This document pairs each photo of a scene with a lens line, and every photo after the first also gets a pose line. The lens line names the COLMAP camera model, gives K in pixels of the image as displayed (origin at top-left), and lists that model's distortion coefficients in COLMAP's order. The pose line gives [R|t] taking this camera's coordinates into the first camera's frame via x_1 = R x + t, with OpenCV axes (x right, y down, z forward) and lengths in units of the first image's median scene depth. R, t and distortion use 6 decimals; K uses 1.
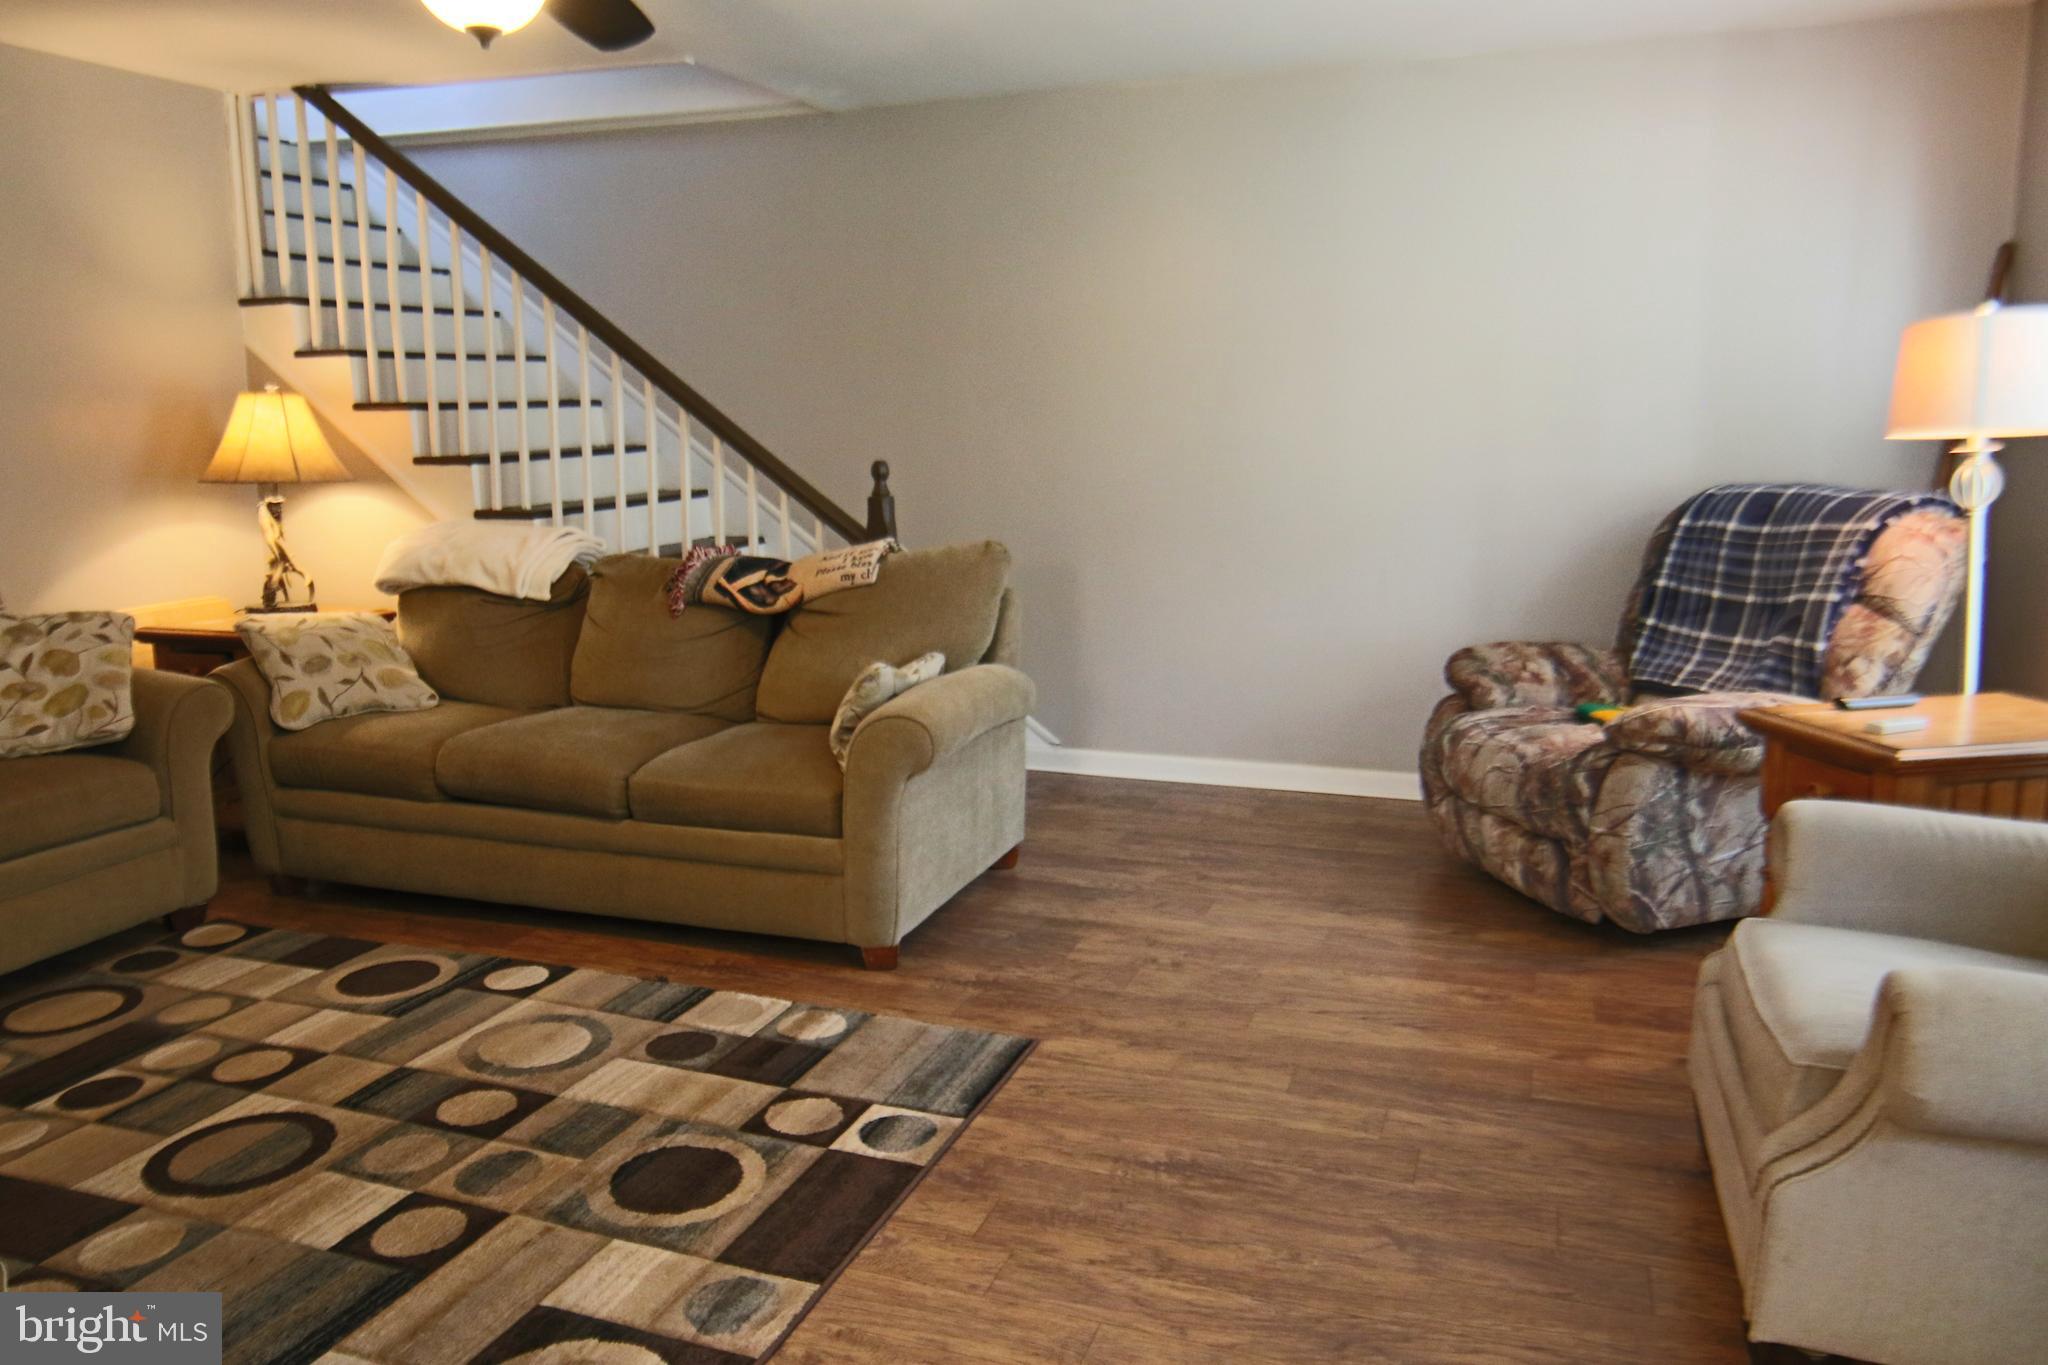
lens RADIAL K [[1440.5, 0, 1024.8], [0, 1440.5, 678.2], [0, 0, 1]] dist [-0.020115, 0.009114]
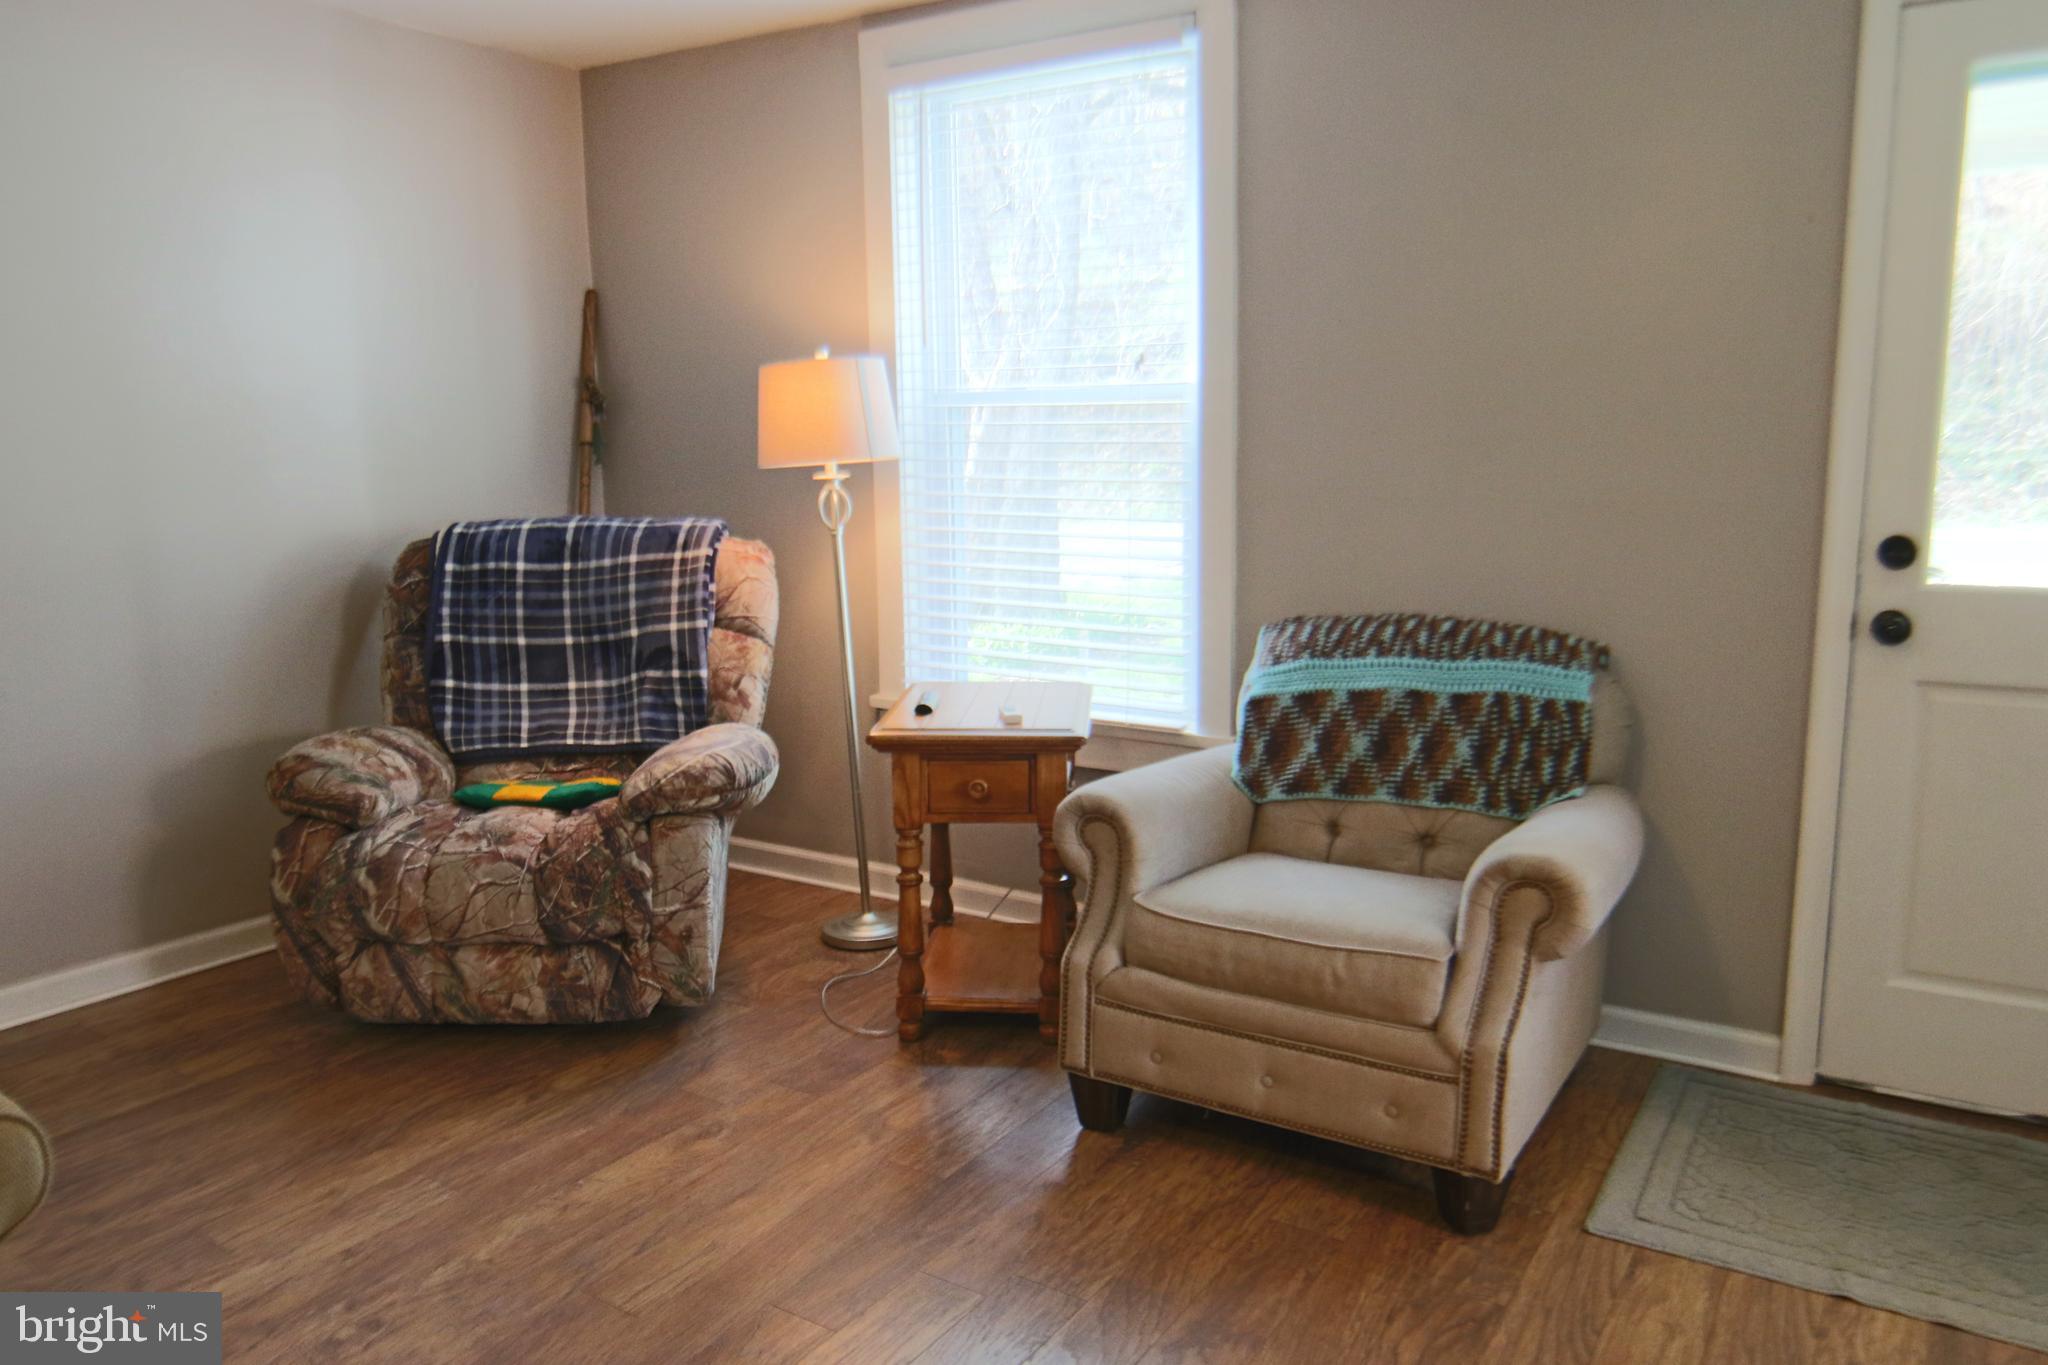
lens RADIAL K [[1440.5, 0, 1017.1], [0, 1440.5, 683.6], [0, 0, 1]] dist [-0.020115, 0.009114]
pose [[0.230347, -0.146743, 0.961981, -0.368184], [0.172968, 0.978997, 0.107922, -0.085340], [-0.957613, 0.141532, 0.250891, 0.526510]]
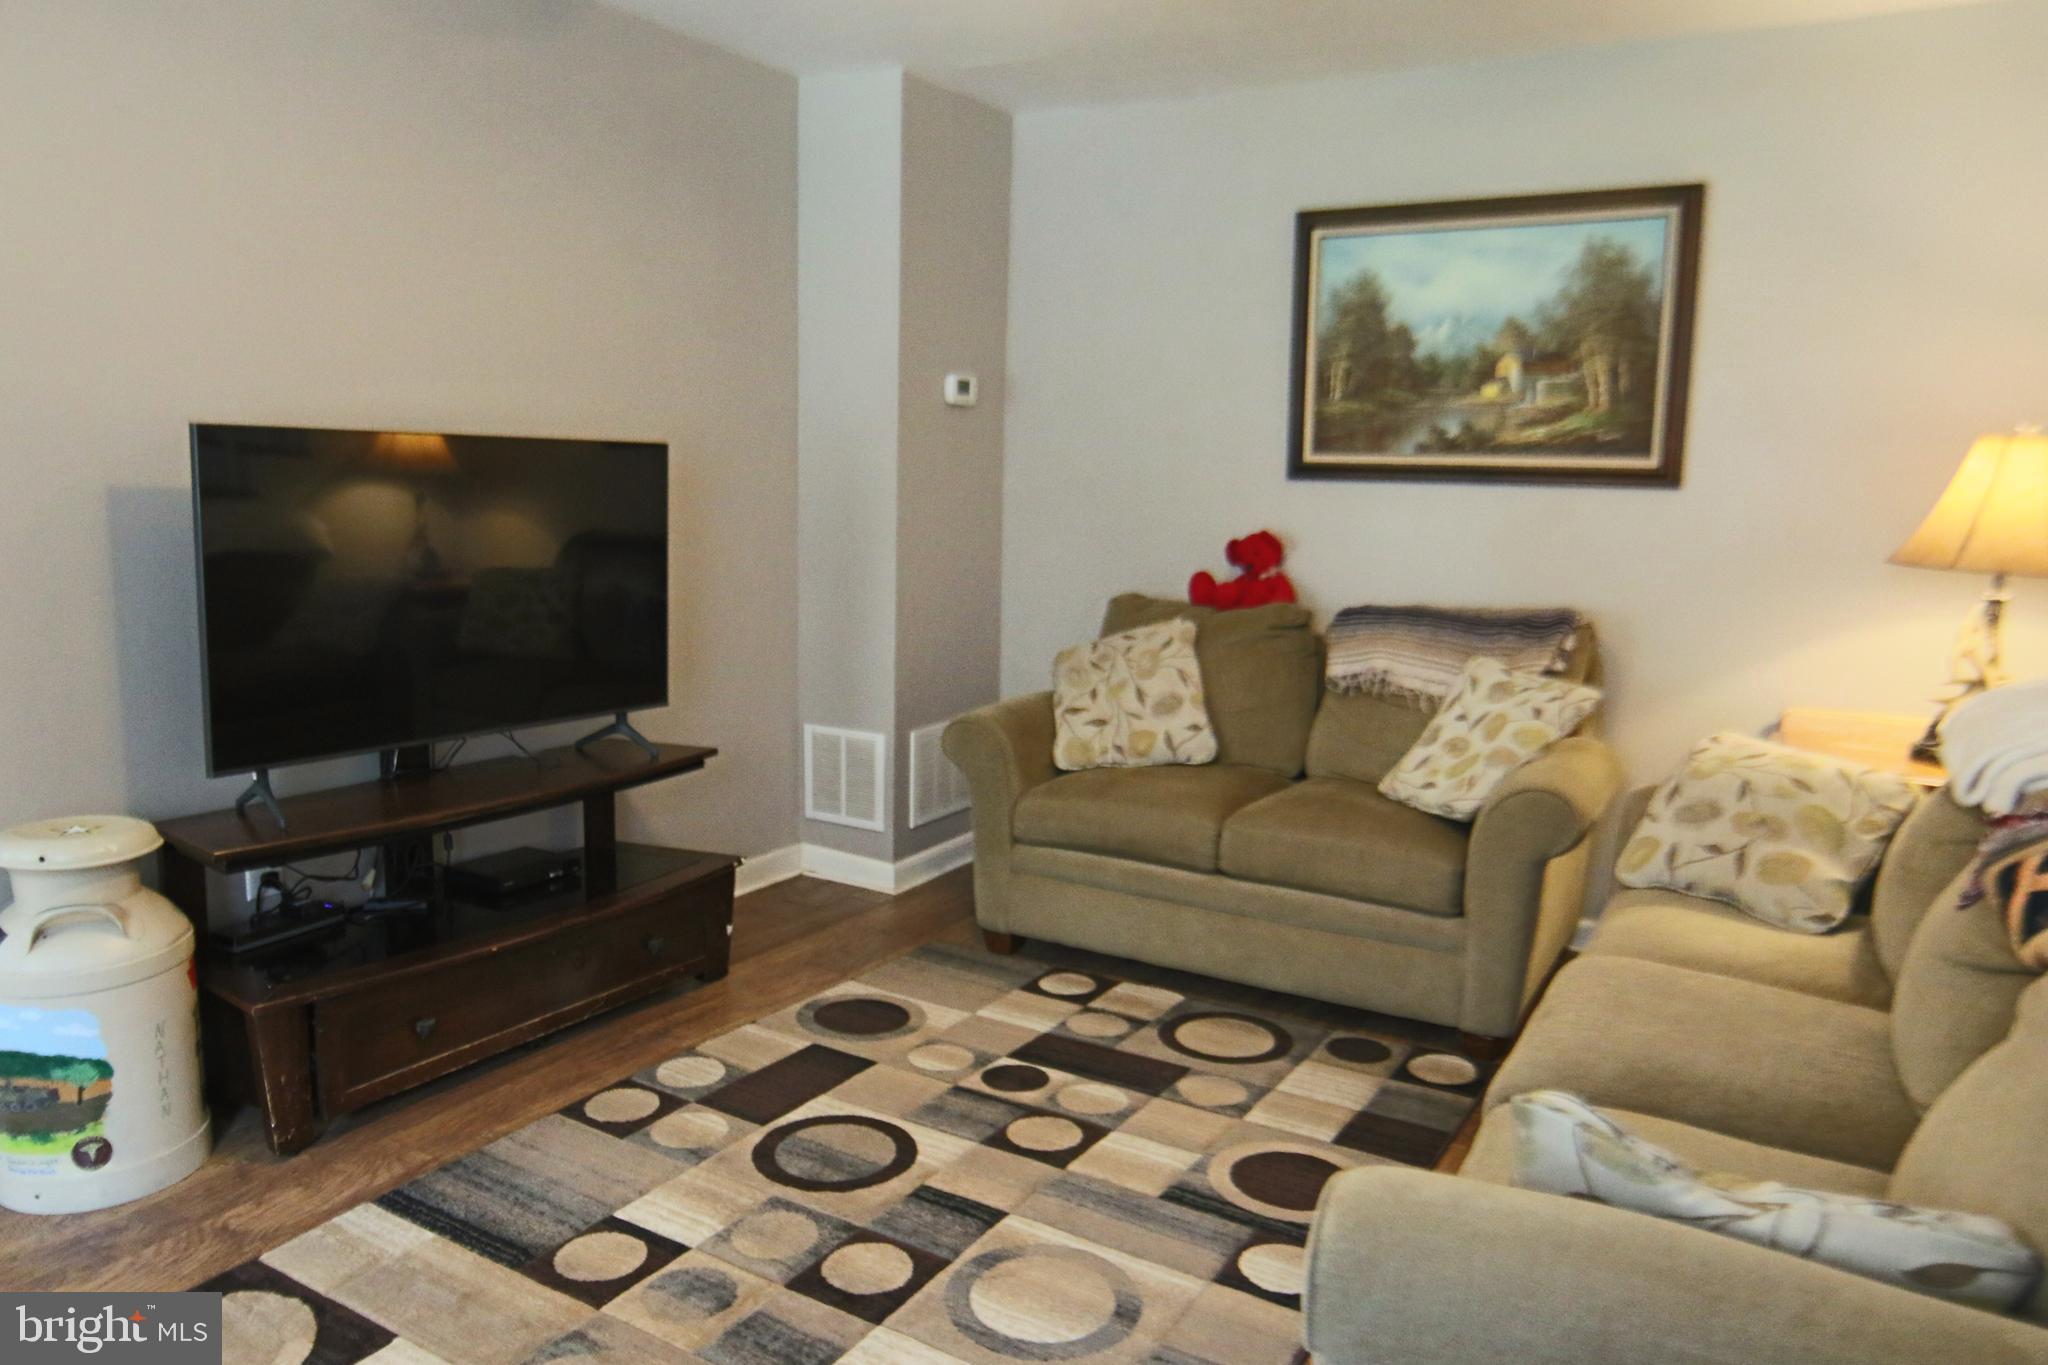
lens RADIAL K [[1440.5, 0, 1032.5], [0, 1440.5, 682.4], [0, 0, 1]] dist [-0.020115, 0.009114]
pose [[-0.187476, 0.152263, -0.970396, 0.275601], [-0.196369, 0.962161, 0.188908, -0.157879], [0.962441, 0.225972, -0.150482, 0.868654]]
